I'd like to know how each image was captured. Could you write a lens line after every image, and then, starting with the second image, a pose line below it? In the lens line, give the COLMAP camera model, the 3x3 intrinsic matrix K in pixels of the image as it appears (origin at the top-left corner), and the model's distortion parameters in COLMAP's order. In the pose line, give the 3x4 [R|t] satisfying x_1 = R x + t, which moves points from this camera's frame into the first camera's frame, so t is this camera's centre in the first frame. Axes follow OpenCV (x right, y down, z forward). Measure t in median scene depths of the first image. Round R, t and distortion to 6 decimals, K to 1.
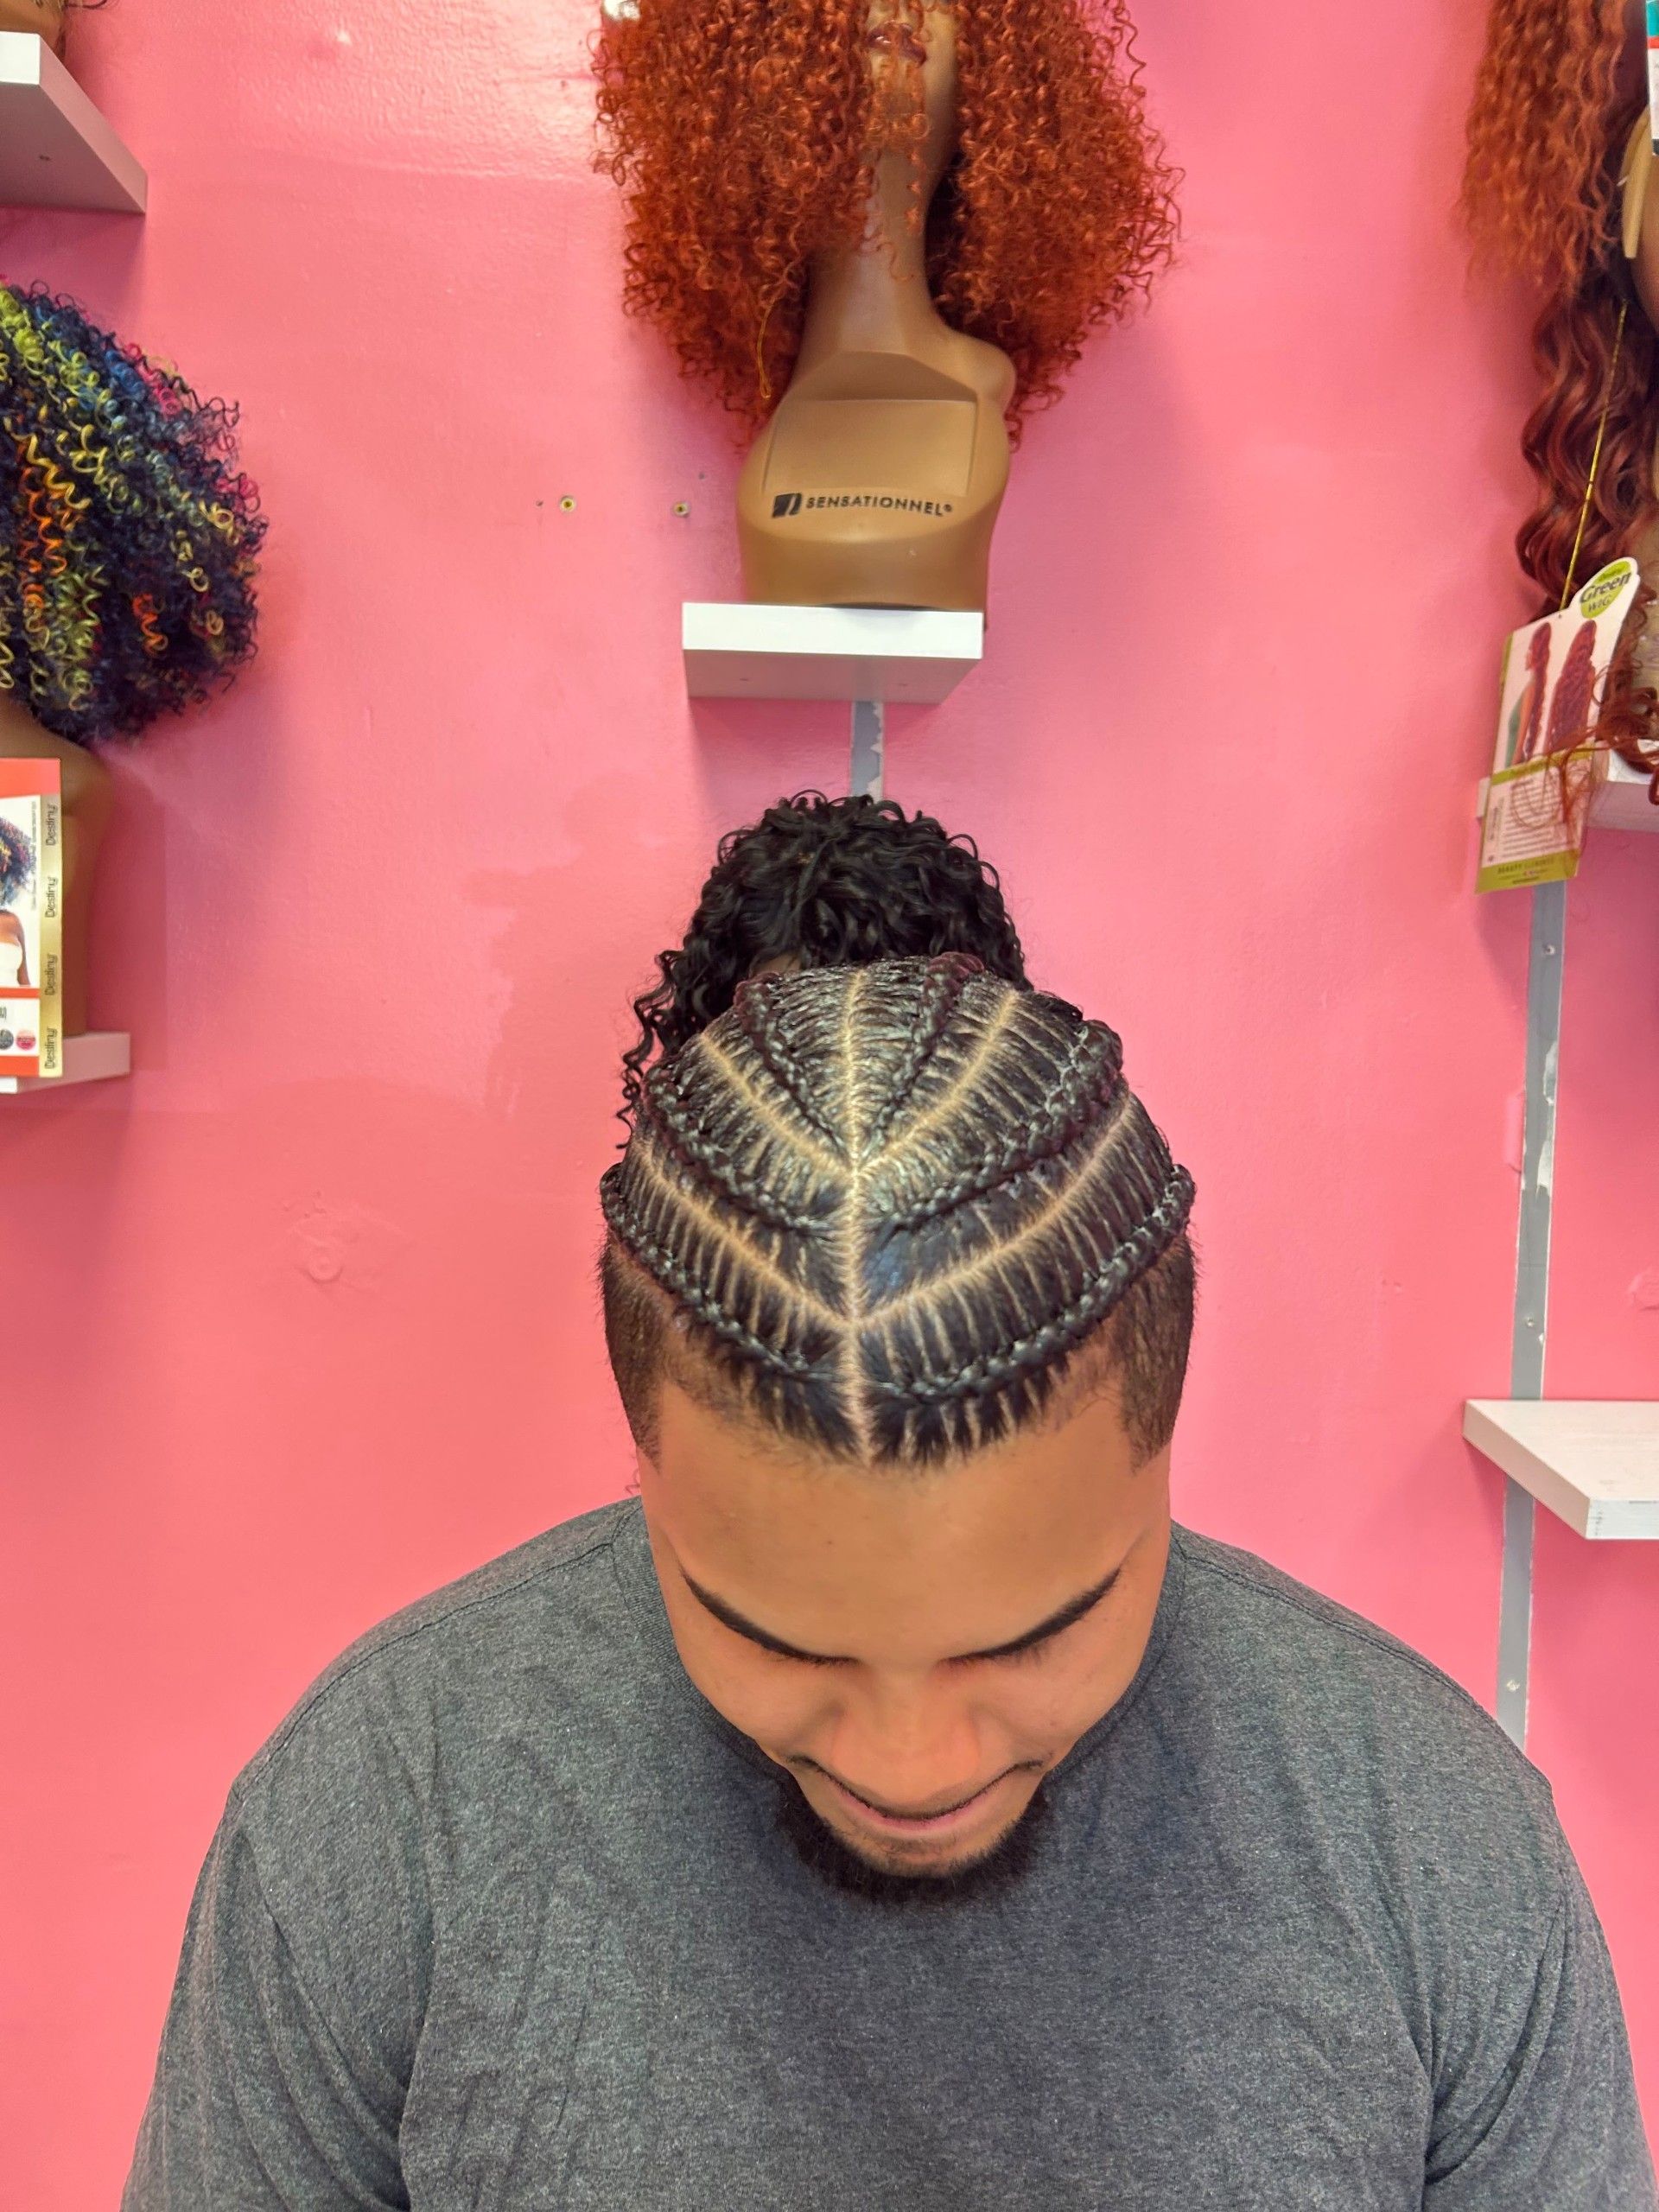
lens RADIAL K [[1732.4, 0, 852.4], [0, 1732.4, 1107.9], [0, 0, 1]] dist [0.046901, -0.052142]
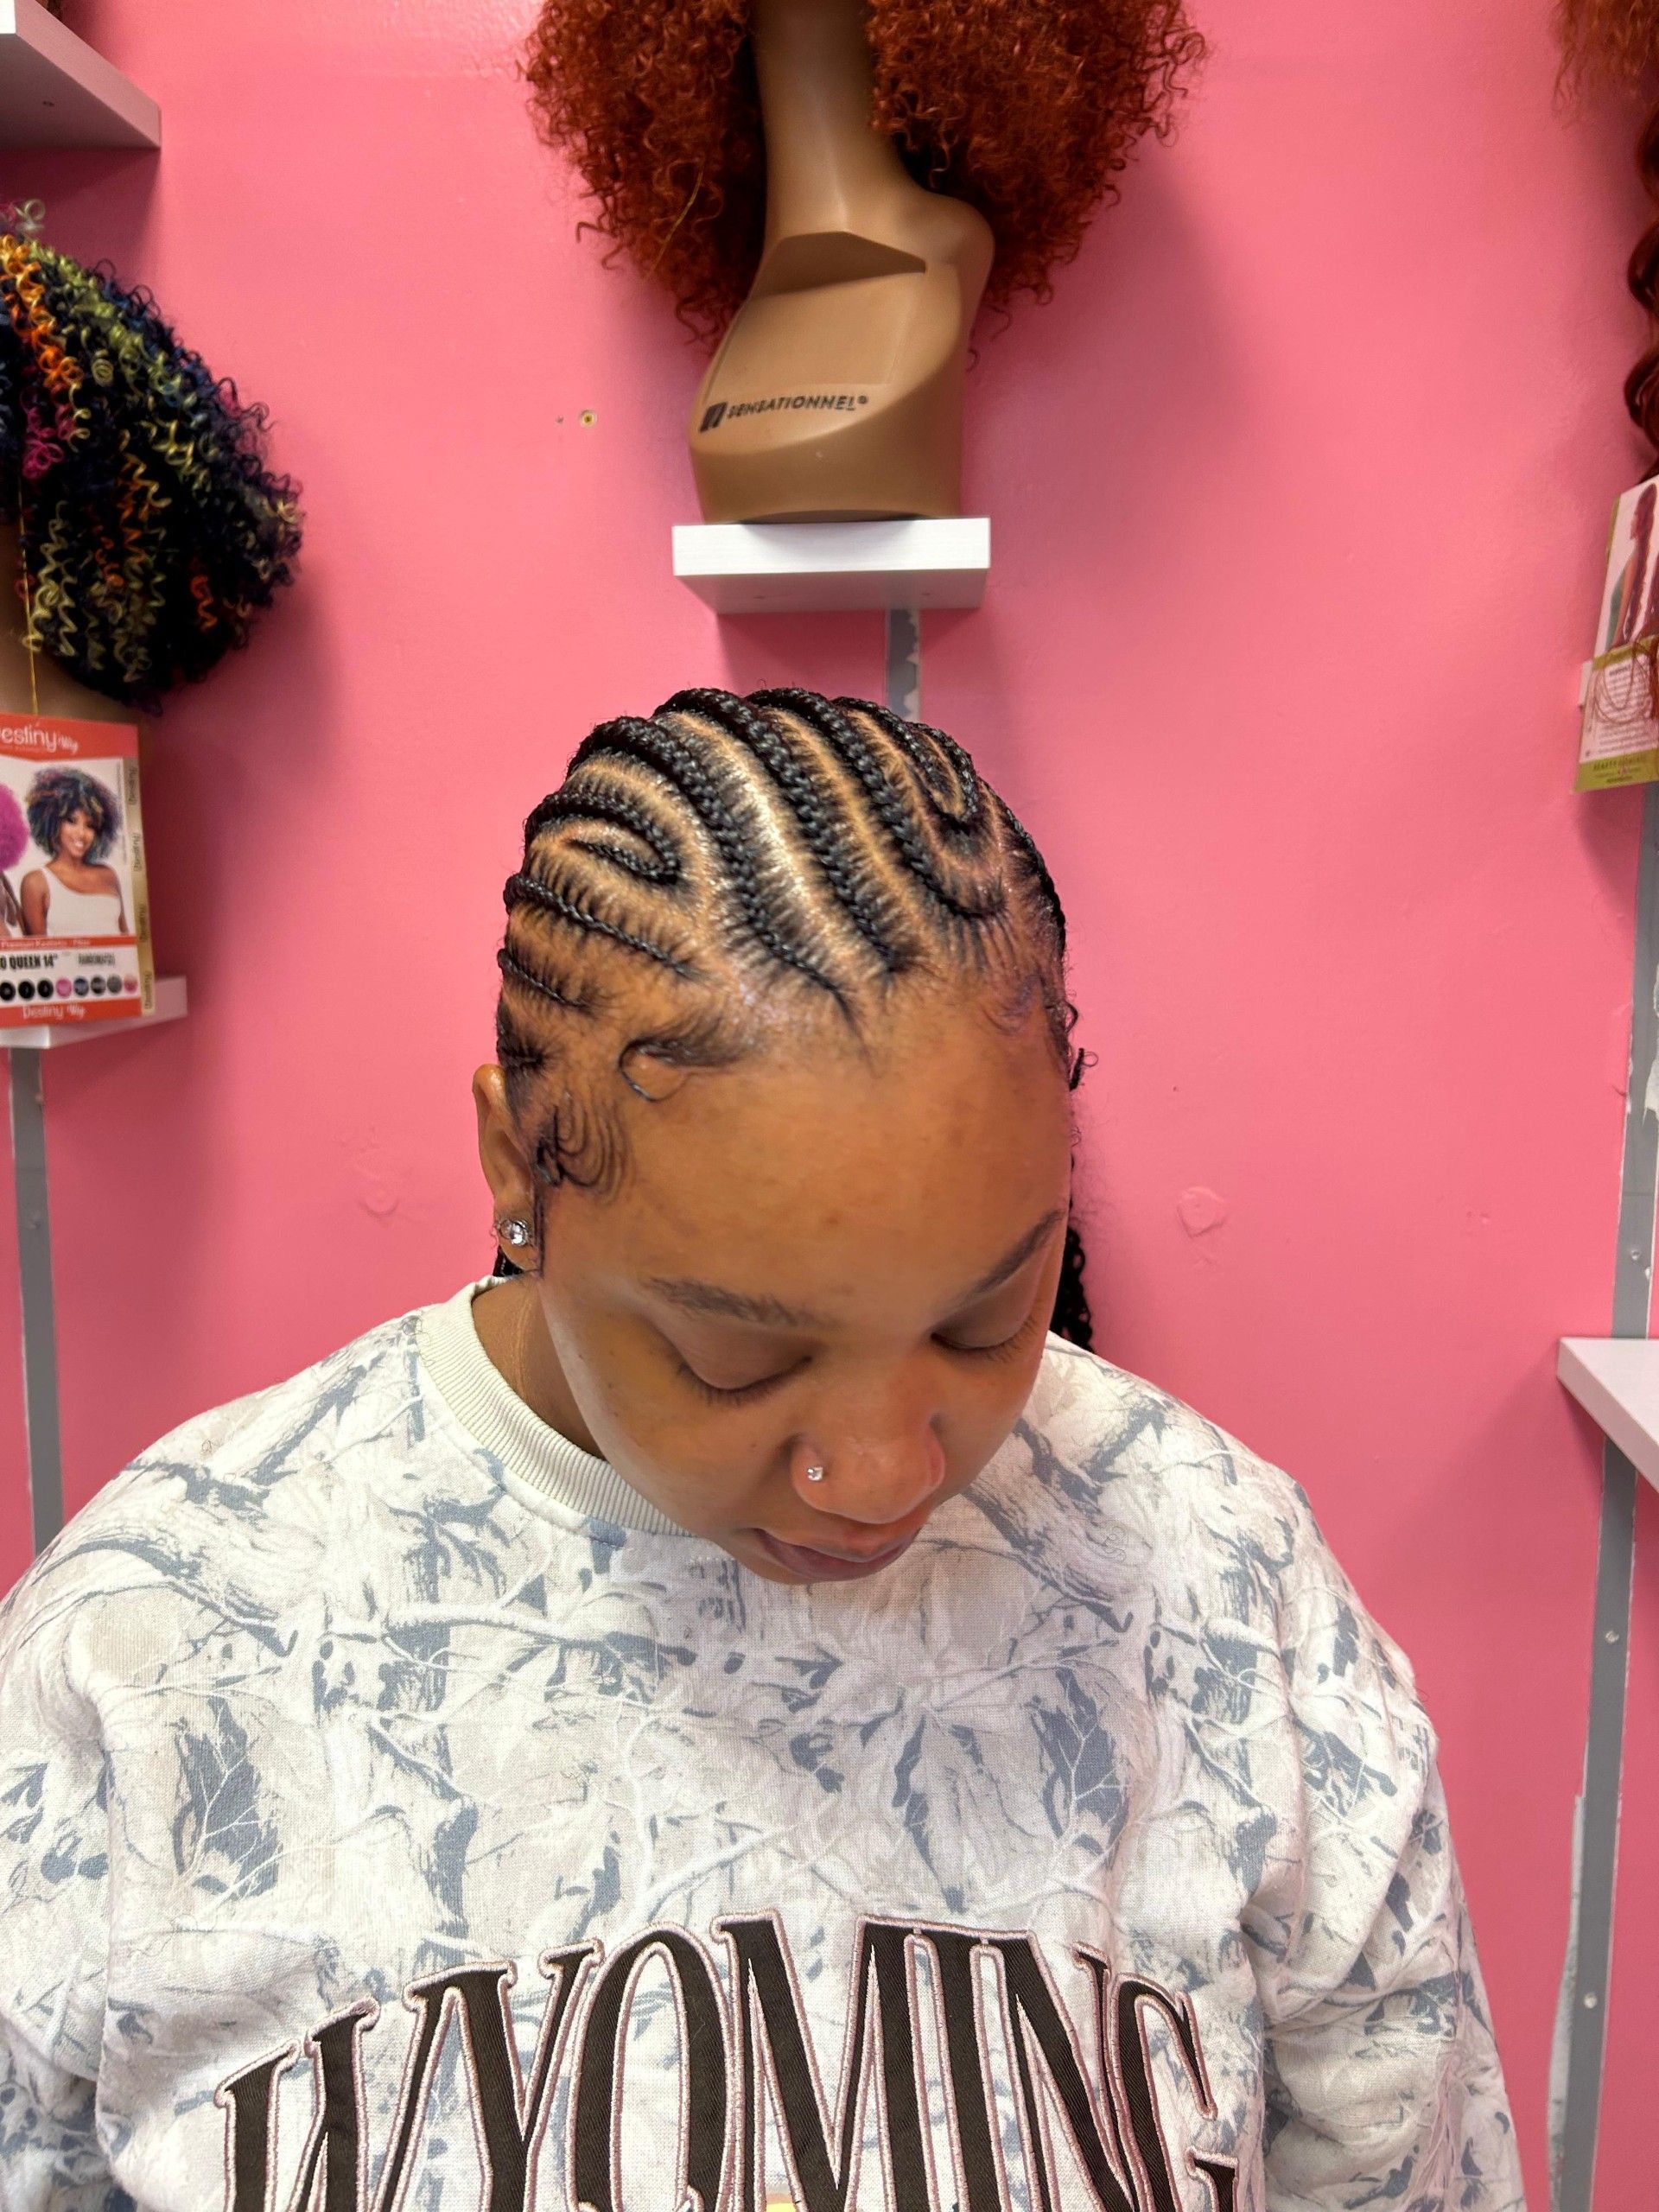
lens RADIAL K [[1732.4, 0, 840.8], [0, 1732.4, 1099.7], [0, 0, 1]] dist [0.046901, -0.052142]
pose [[0.989314, -0.007633, -0.145600, 0.125660], [0.018744, 0.997000, 0.075098, -0.043407], [0.144590, -0.077024, 0.986489, 0.037370]]
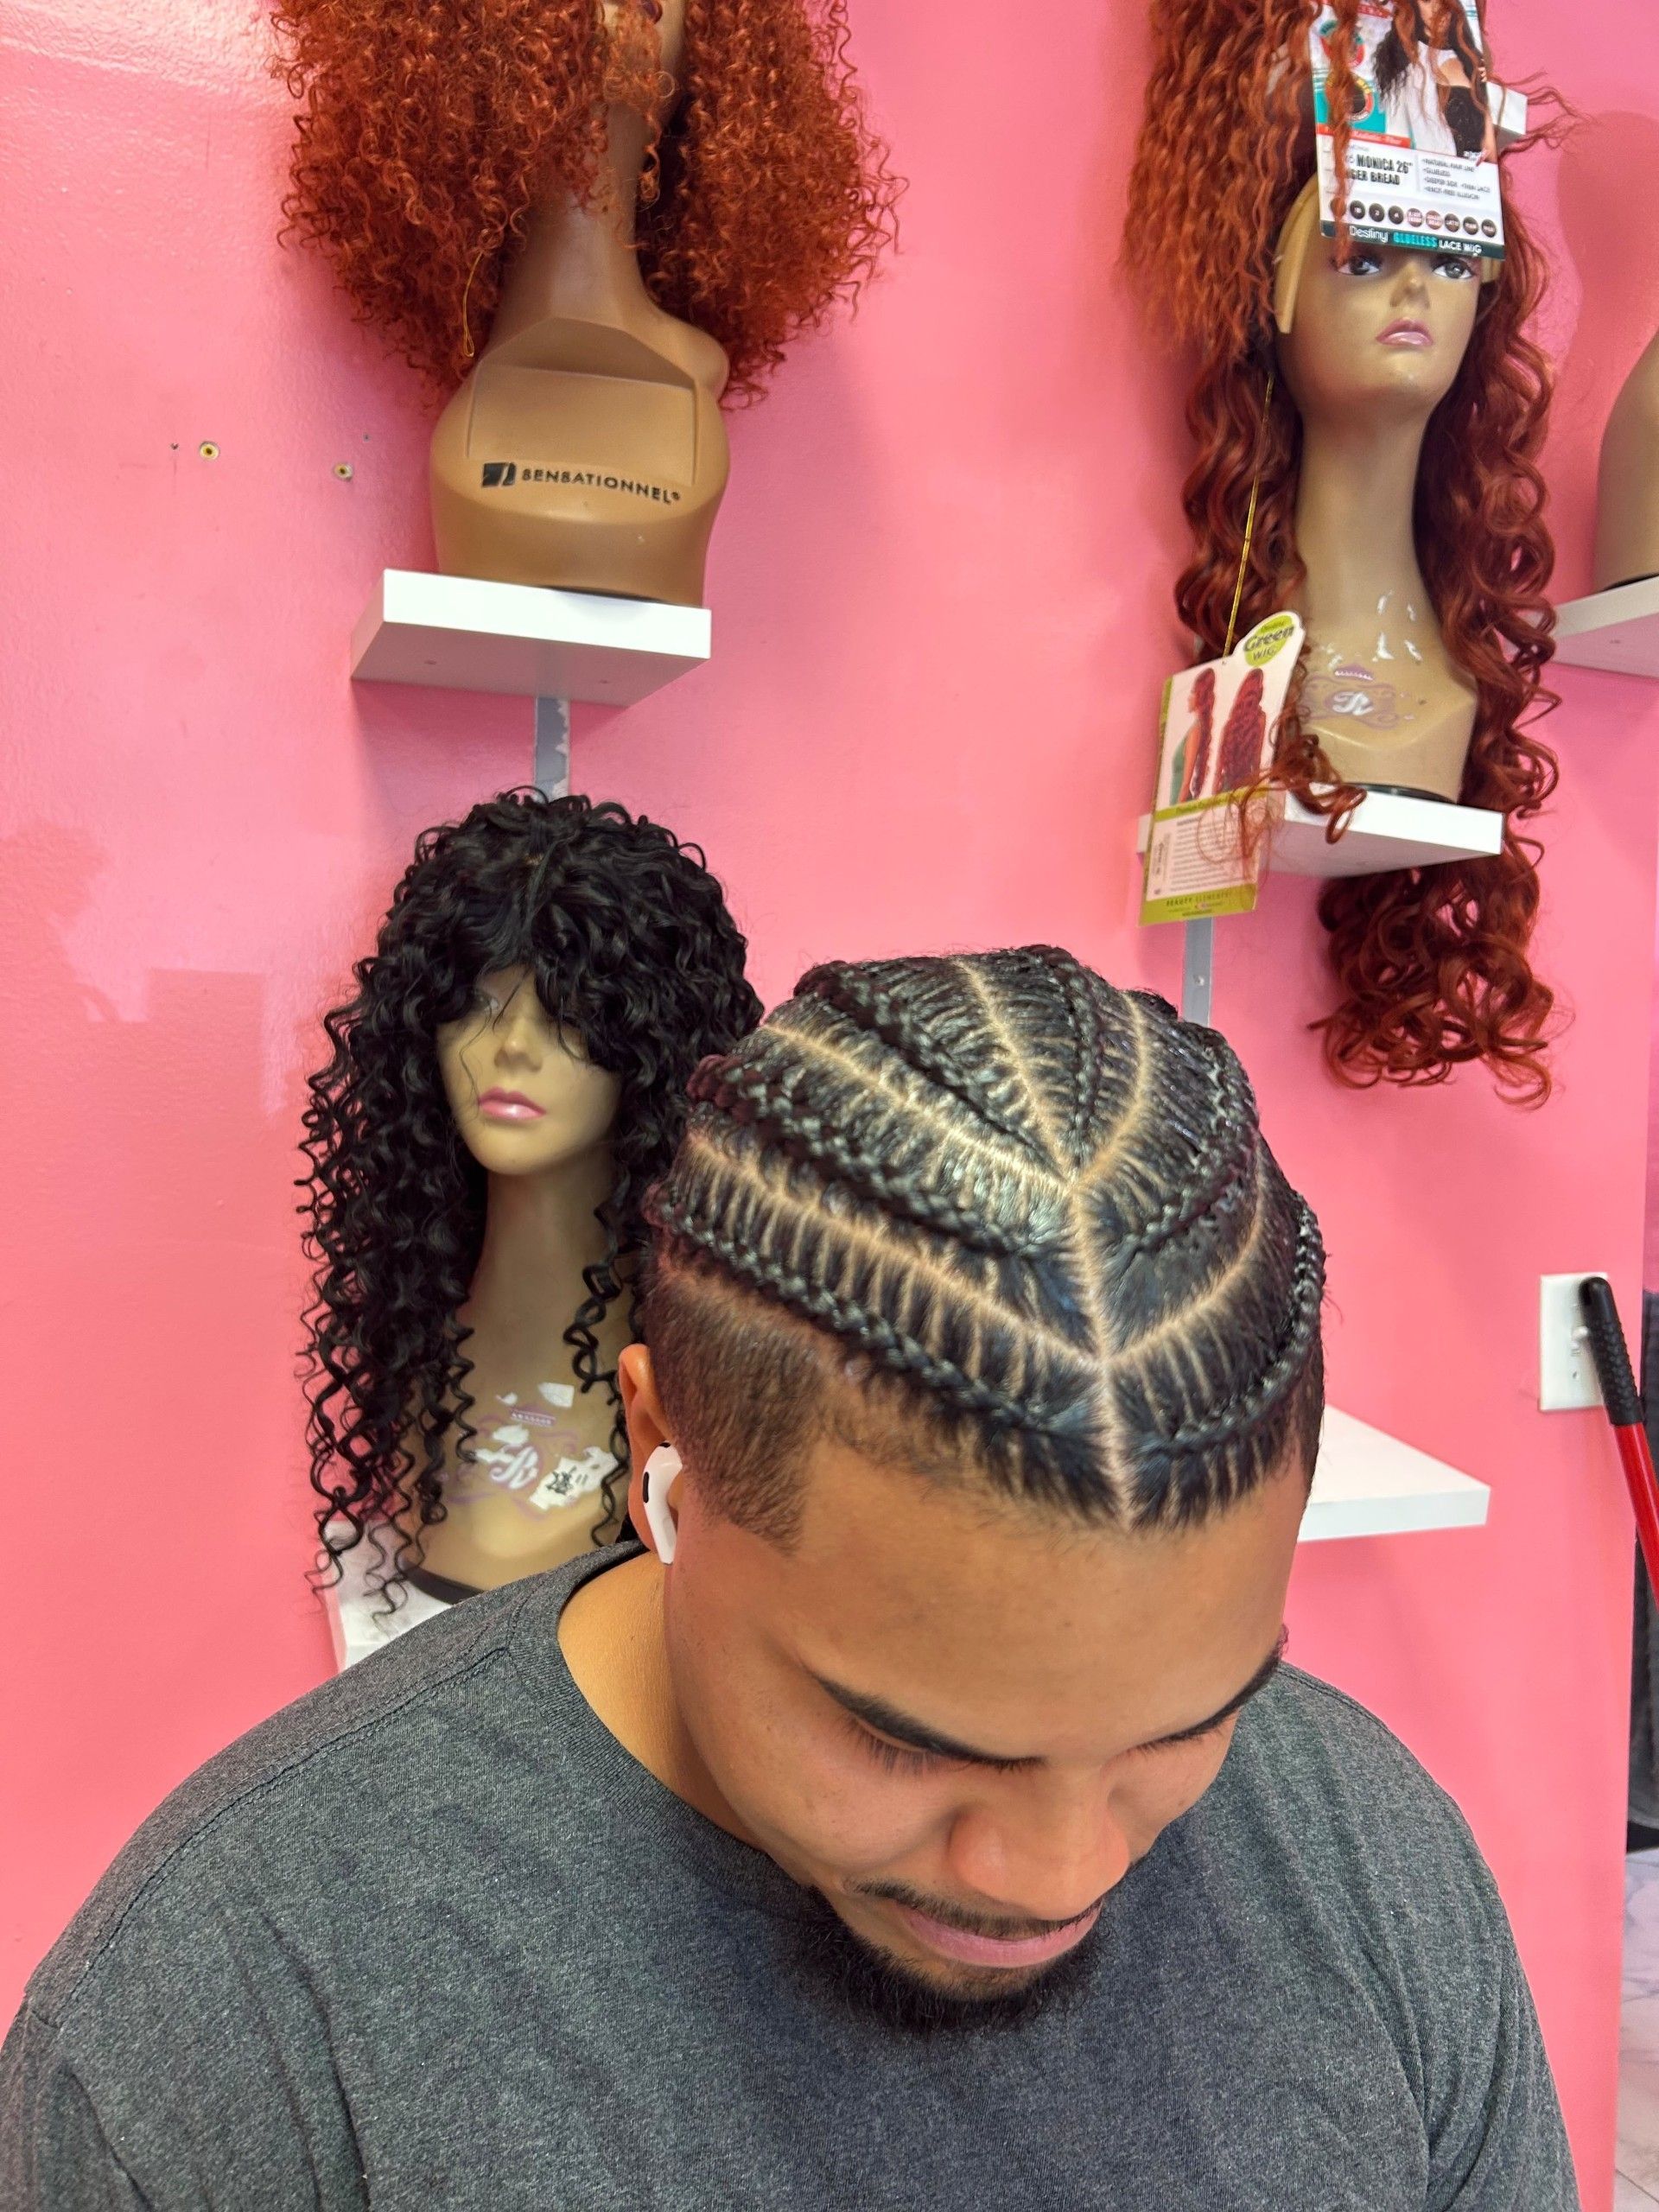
lens RADIAL K [[1732.4, 0, 831.4], [0, 1732.4, 1100.4], [0, 0, 1]] dist [0.046901, -0.052142]
pose [[0.956931, 0.001163, 0.290313, -0.131385], [0.006765, 0.999631, -0.026303, 0.006716], [-0.290237, 0.027134, 0.956570, 0.082836]]
